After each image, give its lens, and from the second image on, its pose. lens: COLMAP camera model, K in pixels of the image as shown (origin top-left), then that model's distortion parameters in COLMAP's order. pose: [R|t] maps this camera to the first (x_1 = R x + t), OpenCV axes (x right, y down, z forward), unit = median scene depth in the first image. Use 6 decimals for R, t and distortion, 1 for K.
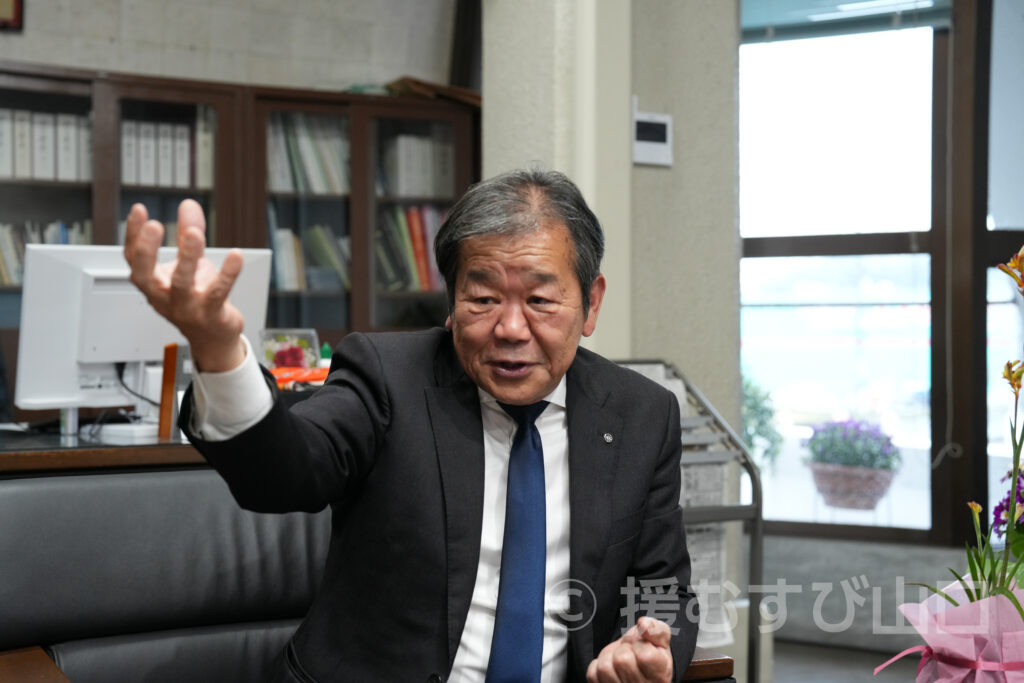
lens RADIAL K [[1422.8, 0, 505.2], [0, 1422.8, 338.8], [0, 0, 1]] dist [-0.113245, 1.094658]
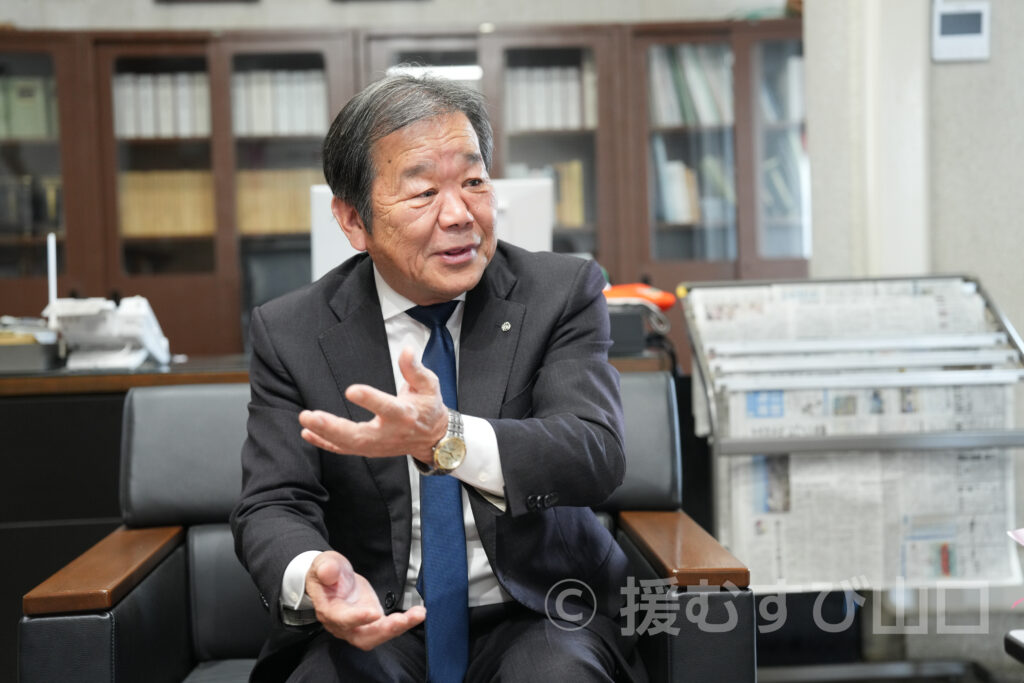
lens RADIAL K [[1428.3, 0, 512.0], [0, 1428.3, 341.5], [0, 0, 1]] dist [-0.131653, 1.273643]
pose [[0.912131, -0.013194, -0.409687, 0.221787], [0.029432, 0.999010, 0.033356, 0.018785], [0.408841, -0.042483, 0.911616, 0.034385]]
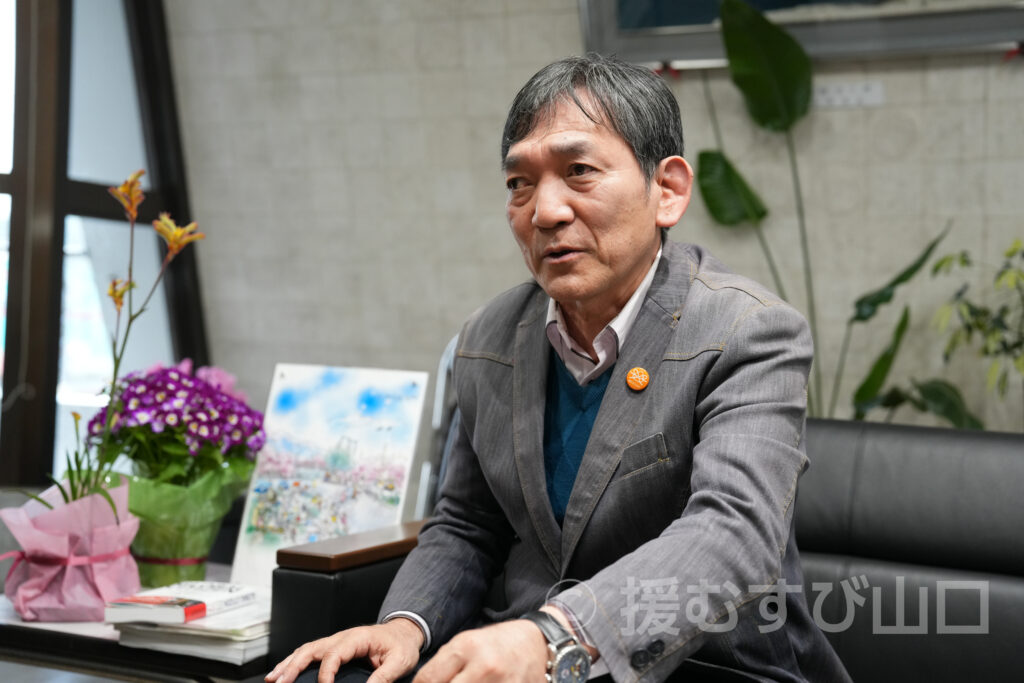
lens RADIAL K [[1425.7, 0, 510.1], [0, 1425.7, 345.0], [0, 0, 1]] dist [-0.111692, 1.111527]
pose [[0.794908, 0.034571, 0.605744, -0.036112], [-0.048702, 0.998789, 0.006908, 0.026836], [-0.604772, -0.034992, 0.795630, -0.022138]]
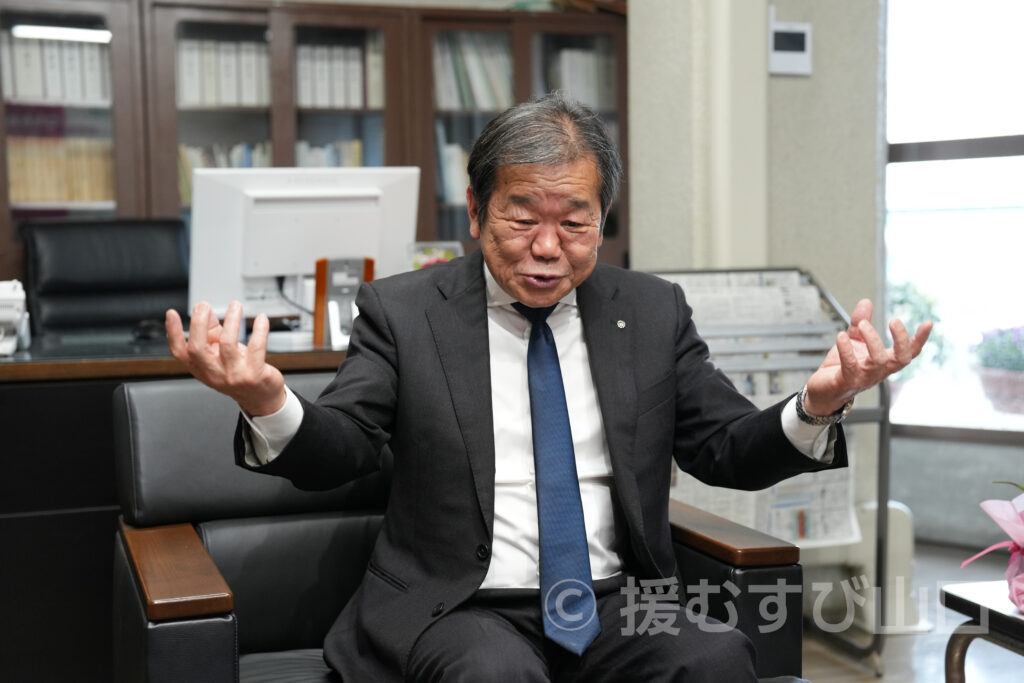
lens RADIAL K [[1422.8, 0, 505.2], [0, 1422.8, 338.8], [0, 0, 1]] dist [-0.113245, 1.094658]
pose [[0.988721, -0.004088, -0.149711, 0.054889], [0.013787, 0.997867, 0.063806, -0.001931], [0.149131, -0.065150, 0.986669, -0.044865]]
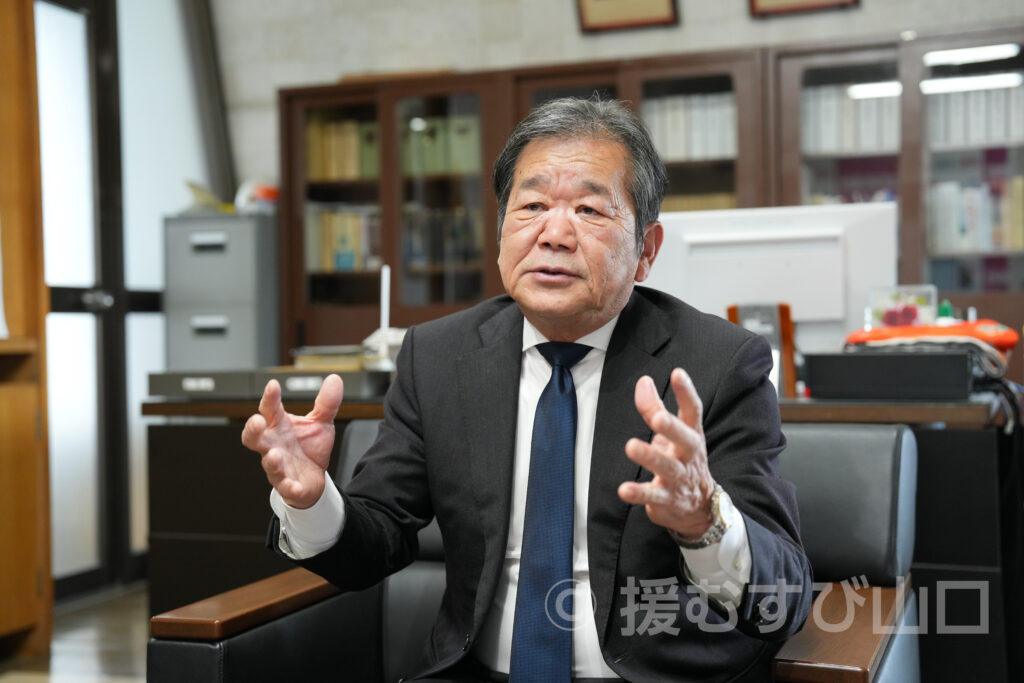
lens RADIAL K [[1439.9, 0, 497.2], [0, 1439.9, 314.3], [0, 0, 1]] dist [-0.013681, 0.545116]
pose [[0.674133, -0.019903, -0.738342, 0.343594], [0.019056, 0.999773, -0.009551, 0.014389], [0.738364, -0.007631, 0.674359, 0.153377]]
